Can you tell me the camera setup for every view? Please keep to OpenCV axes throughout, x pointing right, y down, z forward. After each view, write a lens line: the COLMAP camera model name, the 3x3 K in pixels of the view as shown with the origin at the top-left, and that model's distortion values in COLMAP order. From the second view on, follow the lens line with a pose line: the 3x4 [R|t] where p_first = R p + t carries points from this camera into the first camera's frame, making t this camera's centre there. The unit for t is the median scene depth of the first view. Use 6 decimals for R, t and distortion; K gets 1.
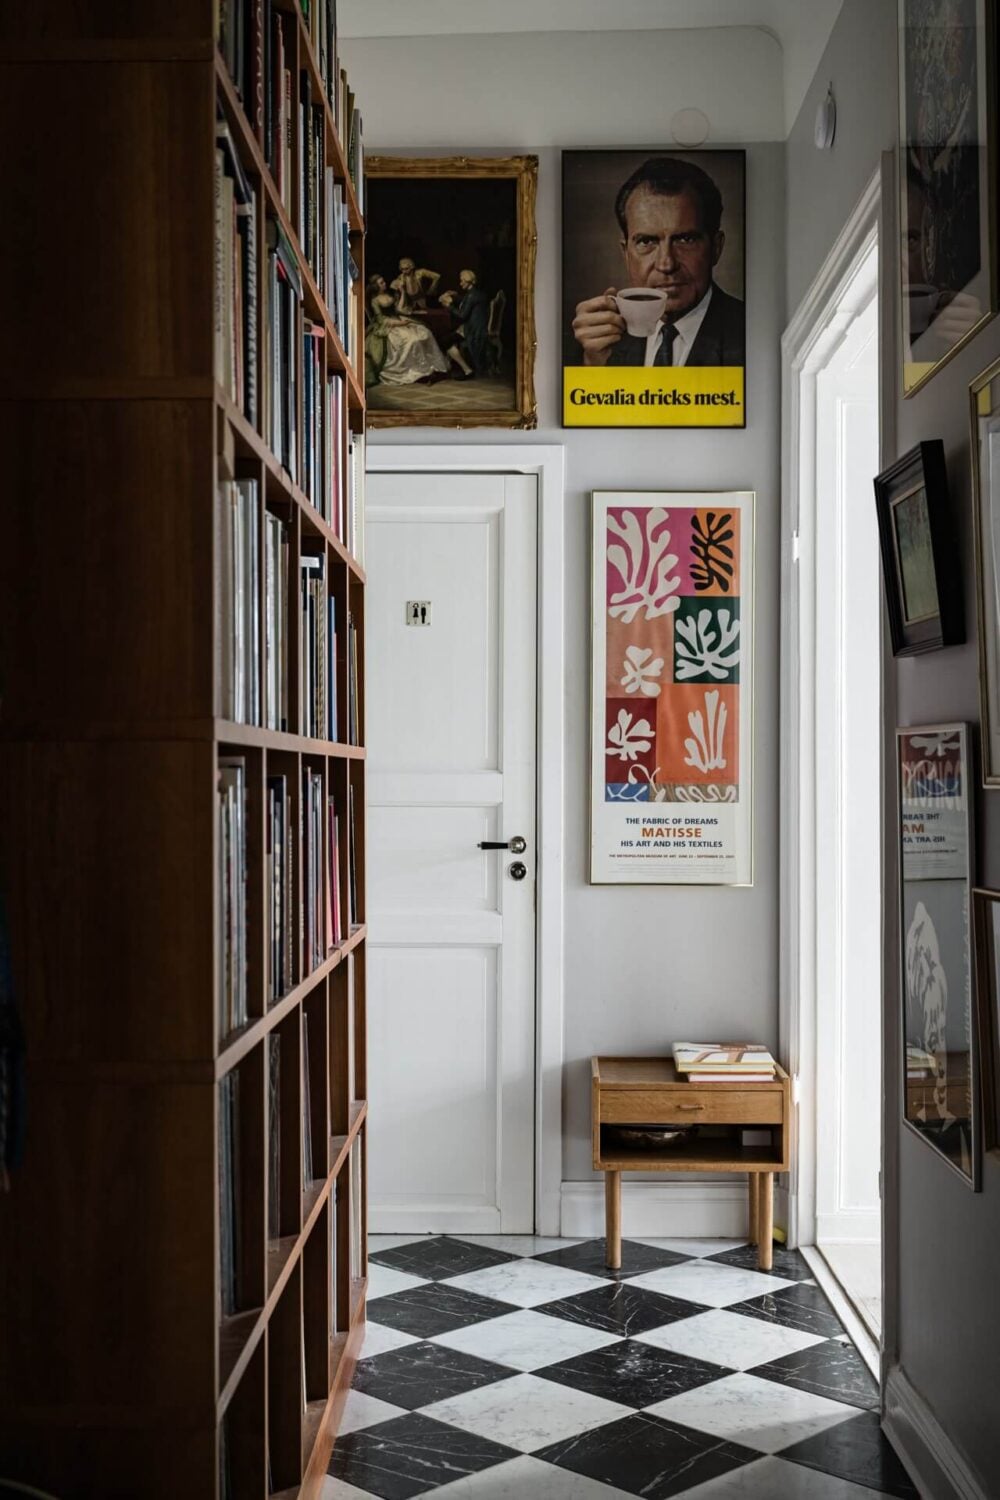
lens RADIAL K [[1804.9, 0, 499.8], [0, 1804.9, 753.8], [0, 0, 1]] dist [0.001248, 0.000000]
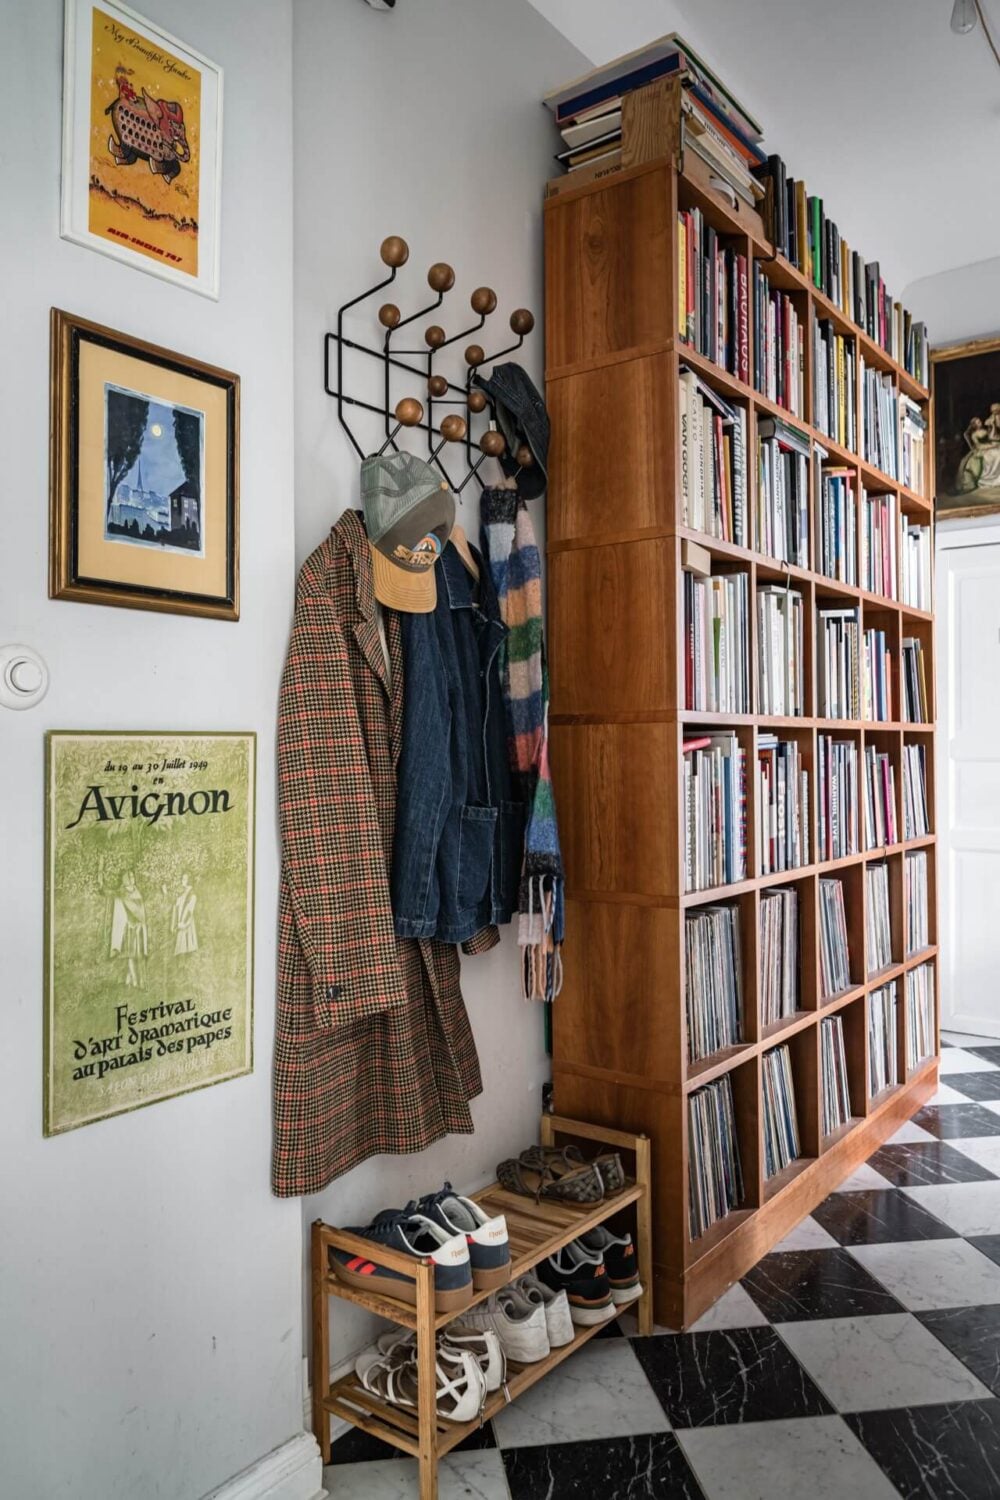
lens RADIAL K [[1091.7, 0, 501.1], [0, 1091.7, 746.0], [0, 0, 1]] dist [0.000044, 0.000573]
pose [[0.811163, -0.006626, -0.584782, 0.189439], [0.014287, 0.999862, 0.008490, 0.002688], [0.584645, -0.015241, 0.811146, -0.001841]]
